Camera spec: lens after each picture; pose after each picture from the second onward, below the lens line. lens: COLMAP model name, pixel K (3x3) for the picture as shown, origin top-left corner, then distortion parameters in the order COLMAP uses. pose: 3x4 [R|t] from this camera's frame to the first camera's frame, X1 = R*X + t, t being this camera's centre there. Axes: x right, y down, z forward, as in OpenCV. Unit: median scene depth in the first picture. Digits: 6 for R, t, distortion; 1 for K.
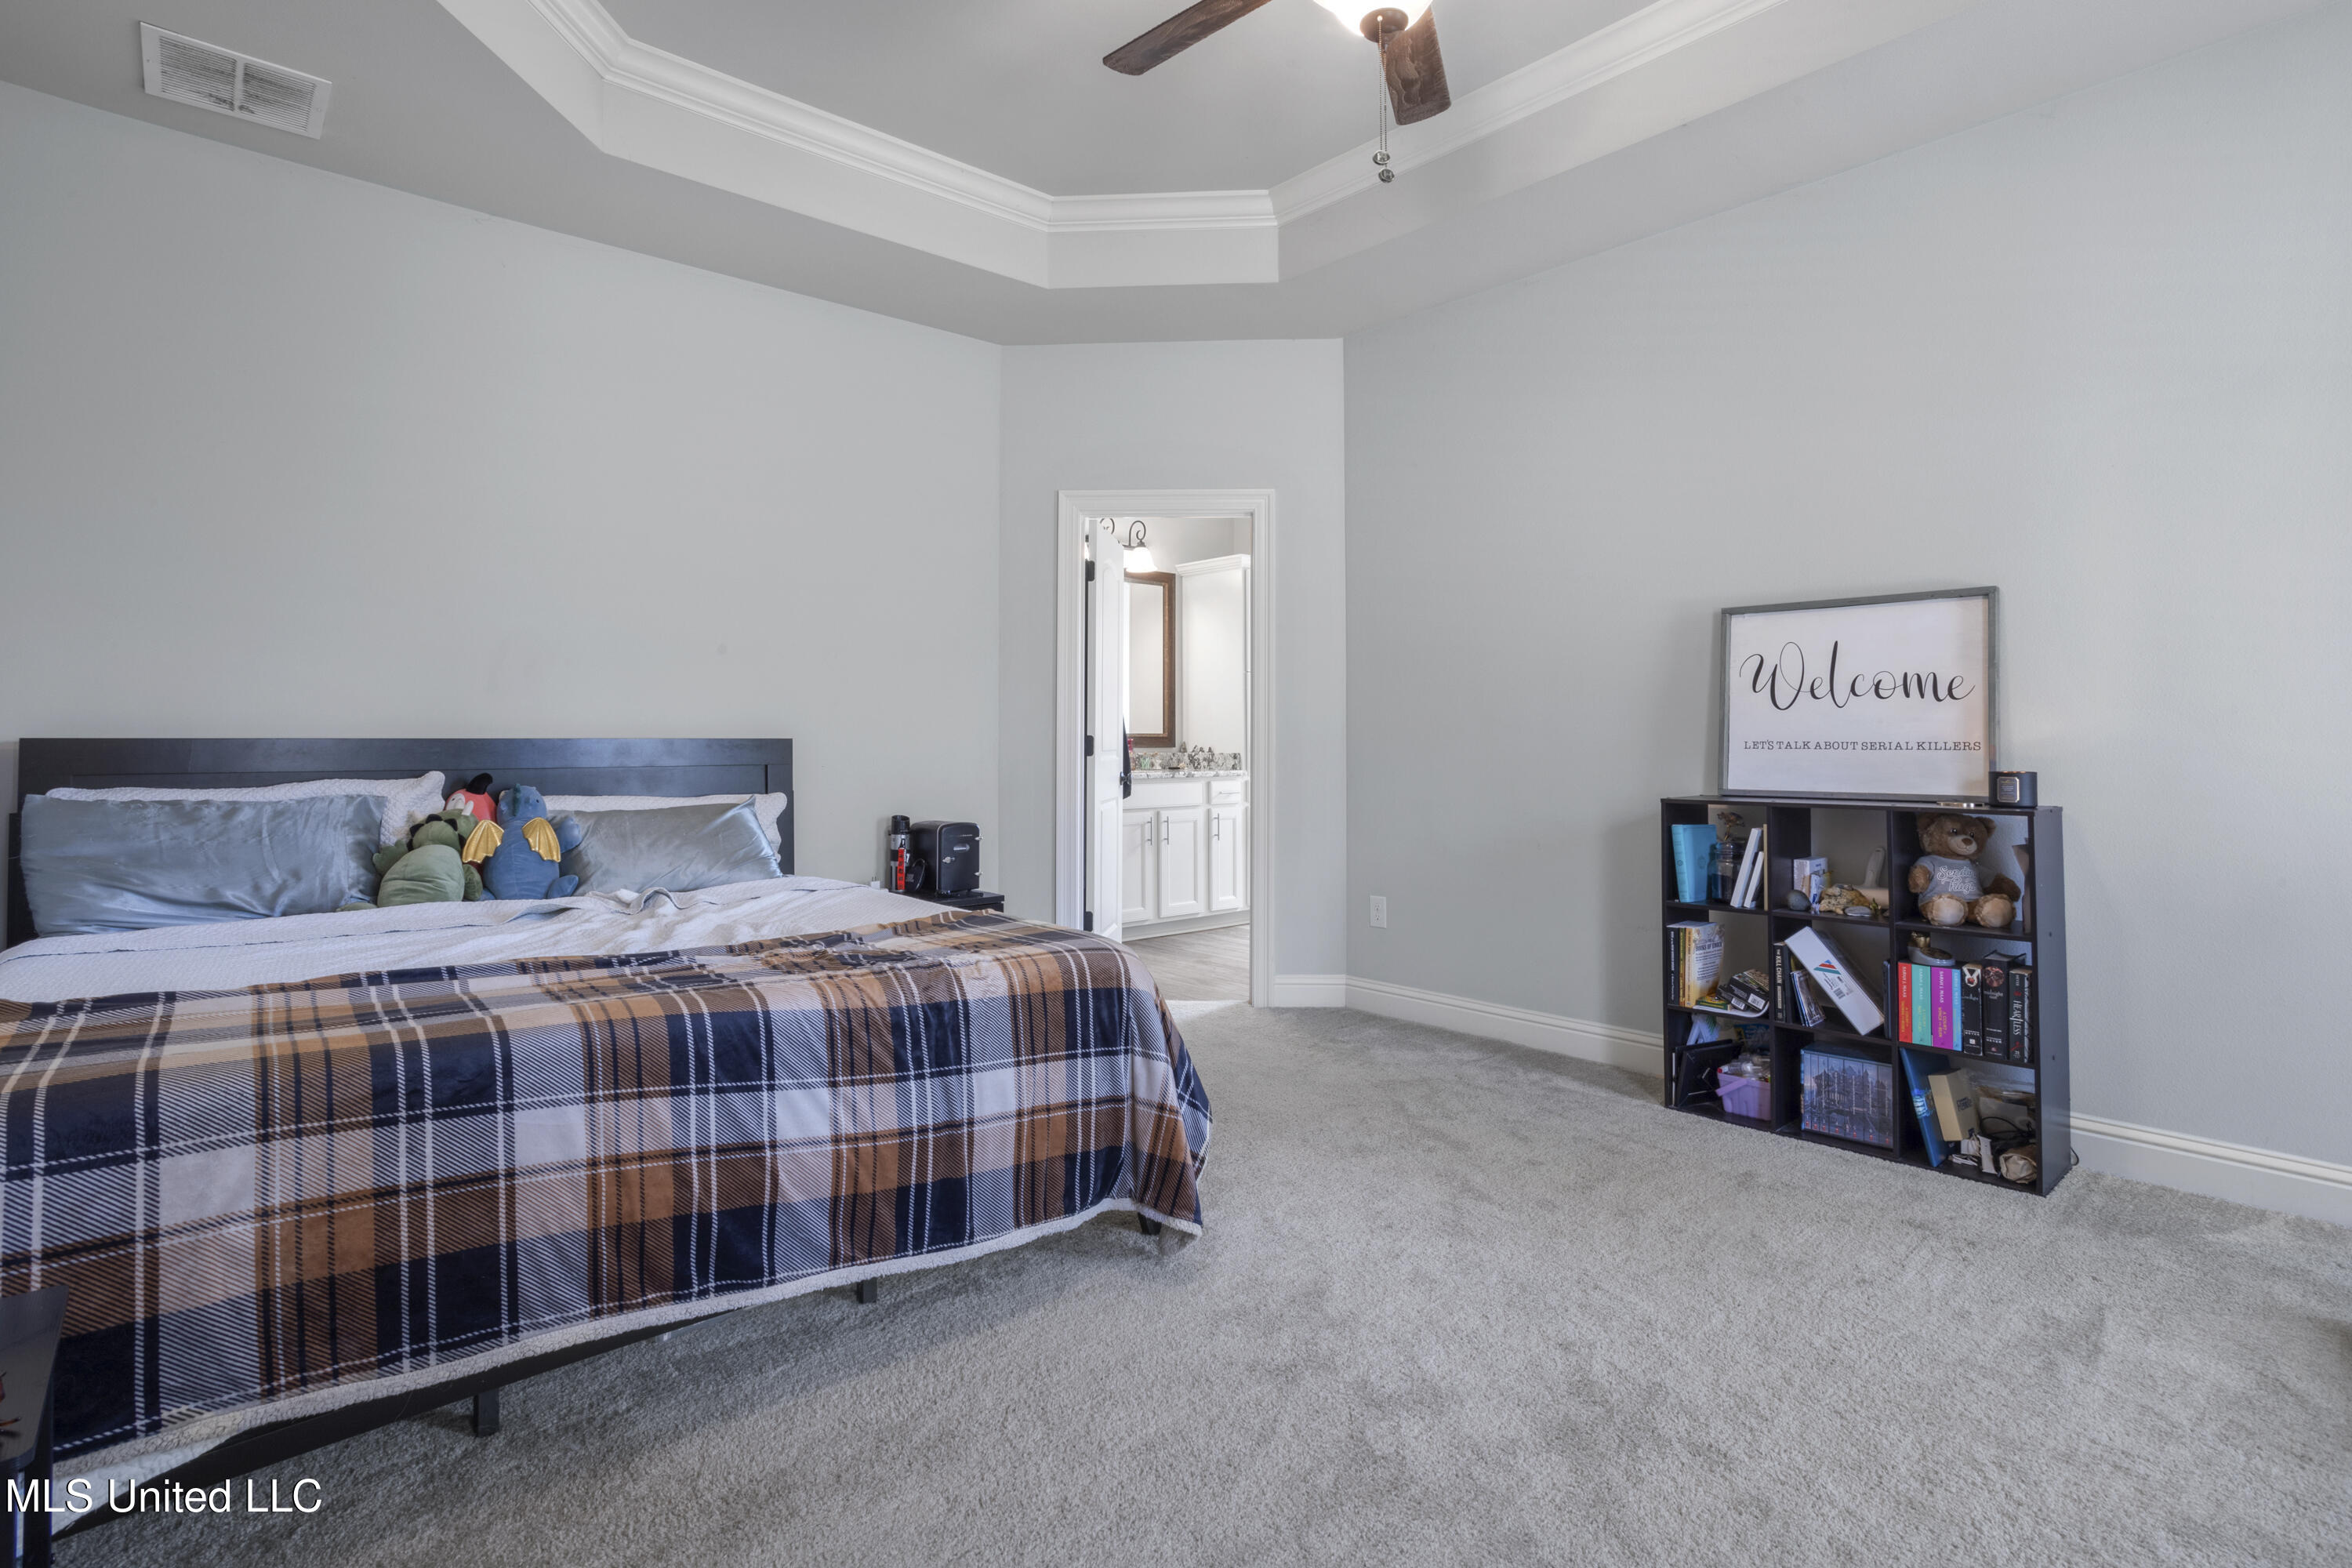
lens RADIAL K [[1174.7, 0, 1173.1], [0, 1174.7, 764.7], [0, 0, 1]] dist [-0.002901, 0.007597]
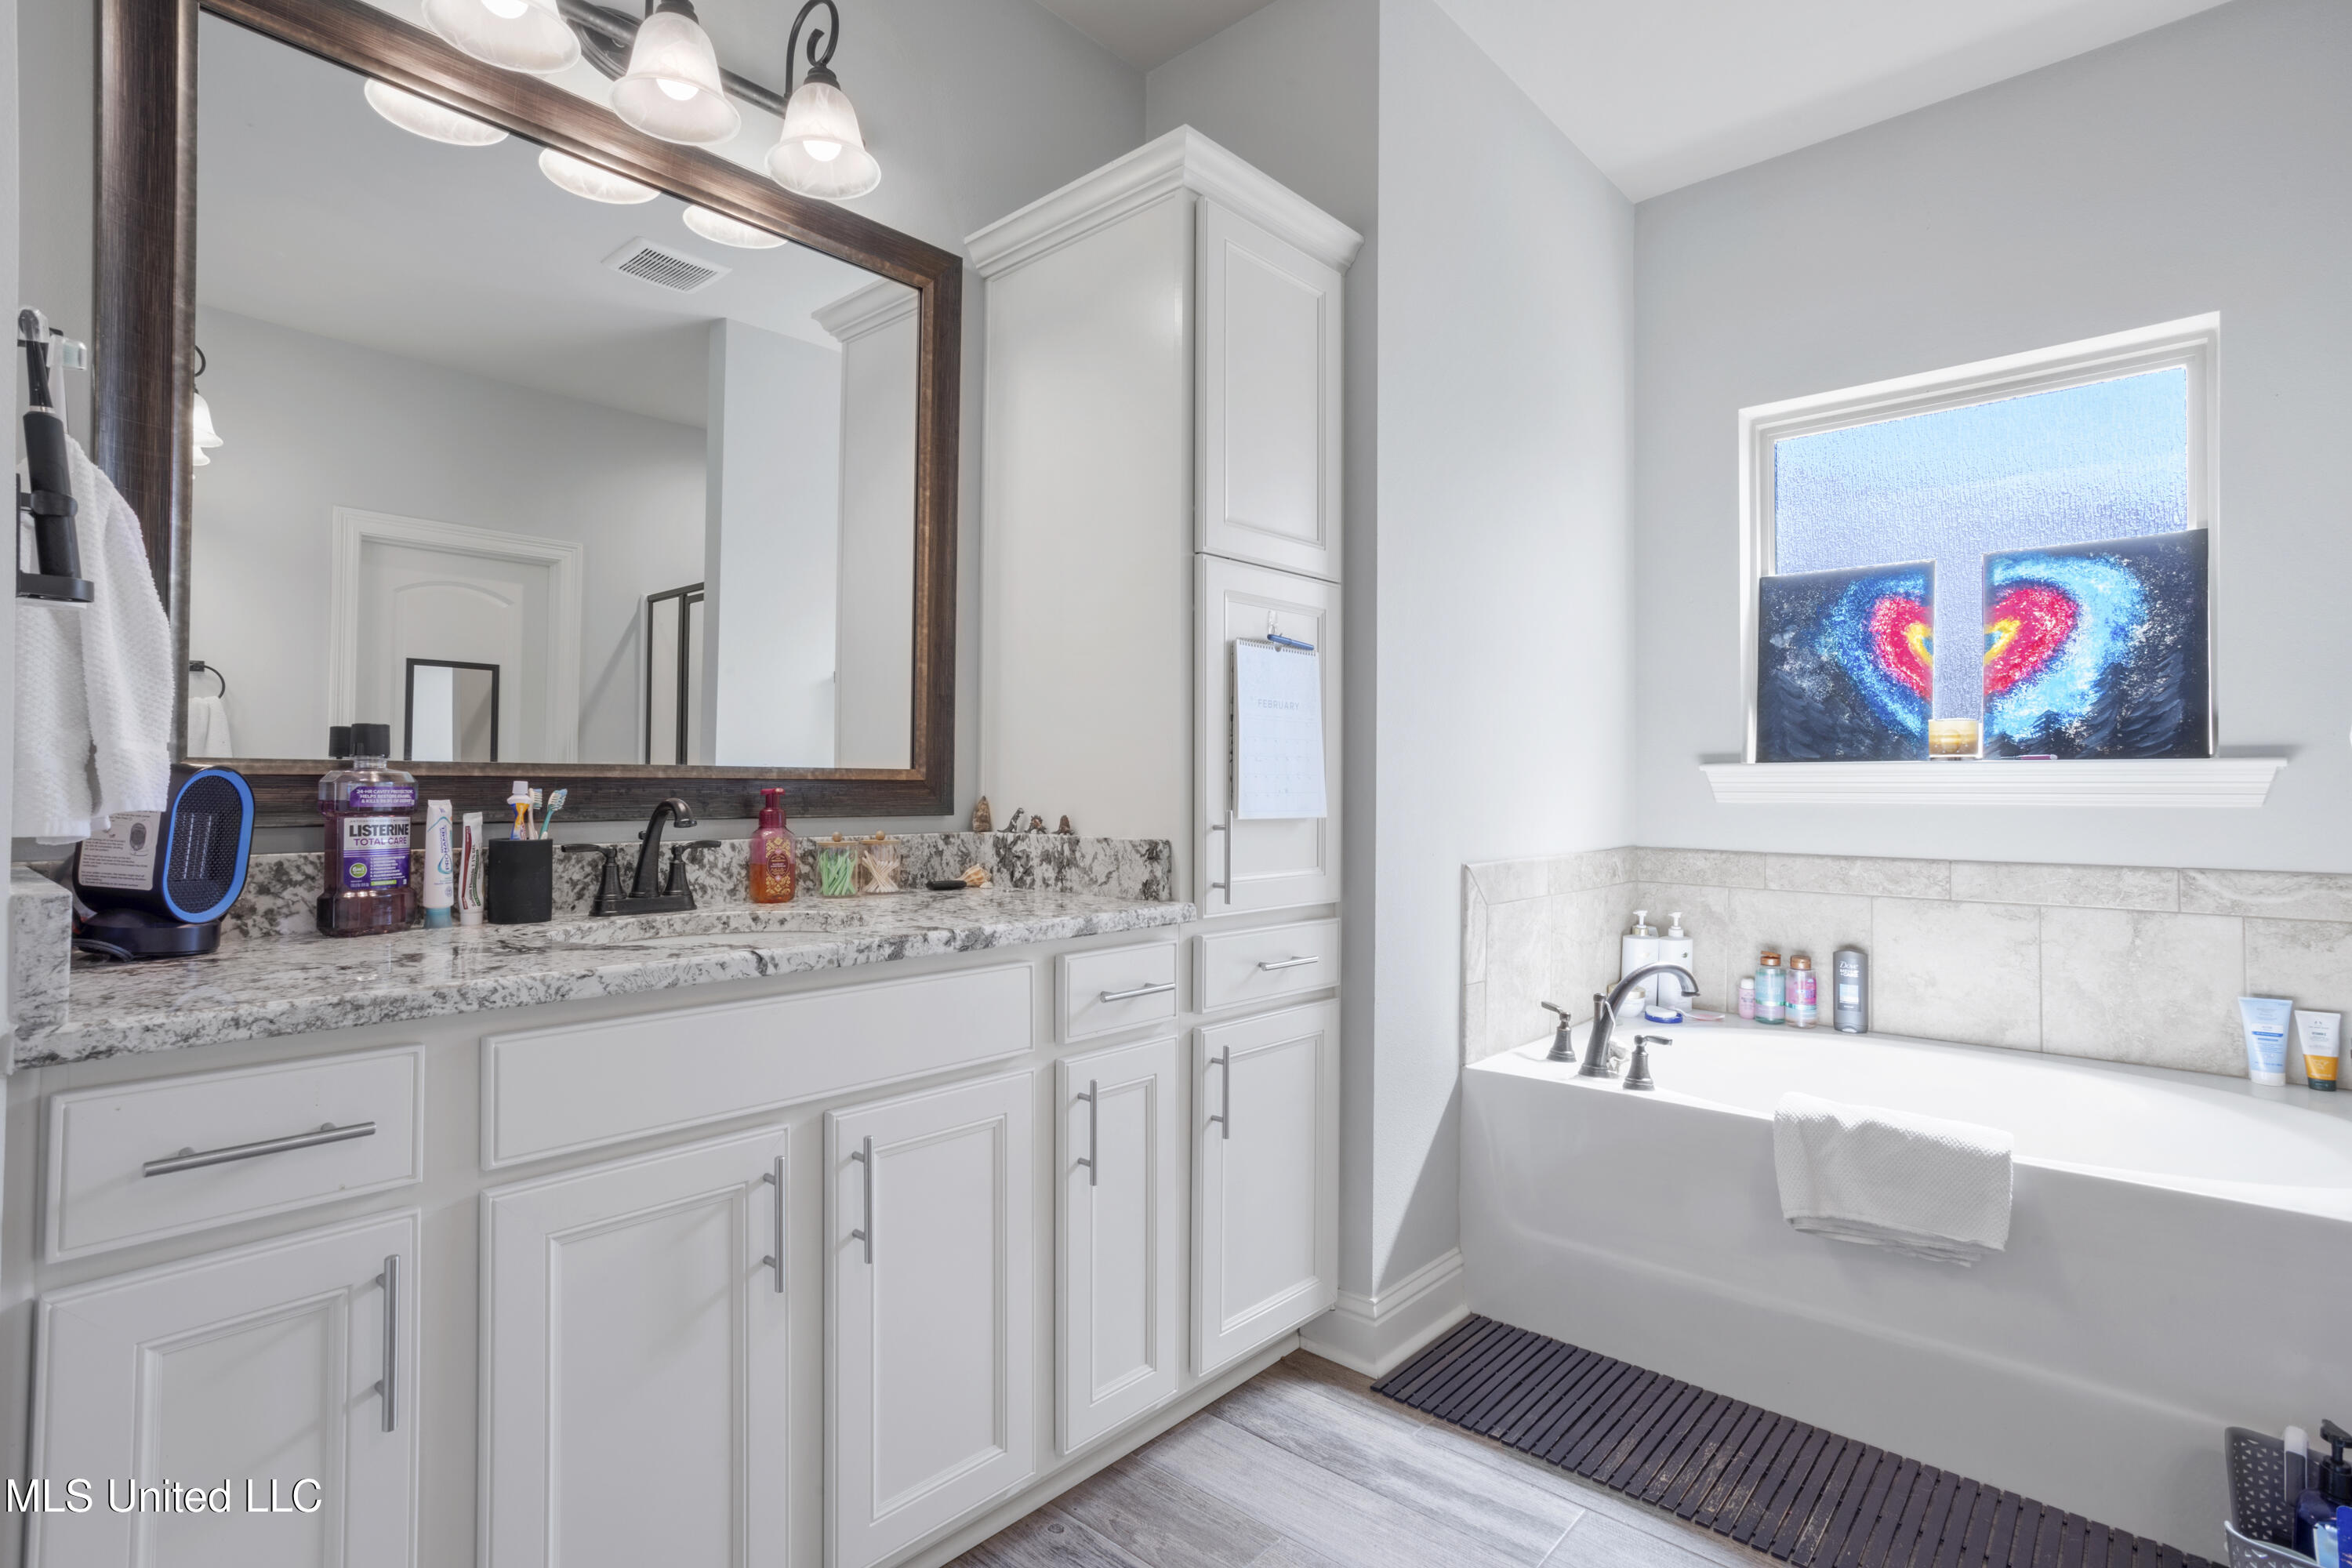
lens RADIAL K [[1174.7, 0, 1176.3], [0, 1174.7, 782.6], [0, 0, 1]] dist [-0.002901, 0.007597]
pose [[0.992996, 0.011181, 0.117621, 0.024387], [-0.008394, 0.999673, -0.024162, -0.016628], [-0.117852, 0.023006, 0.992765, 0.701549]]
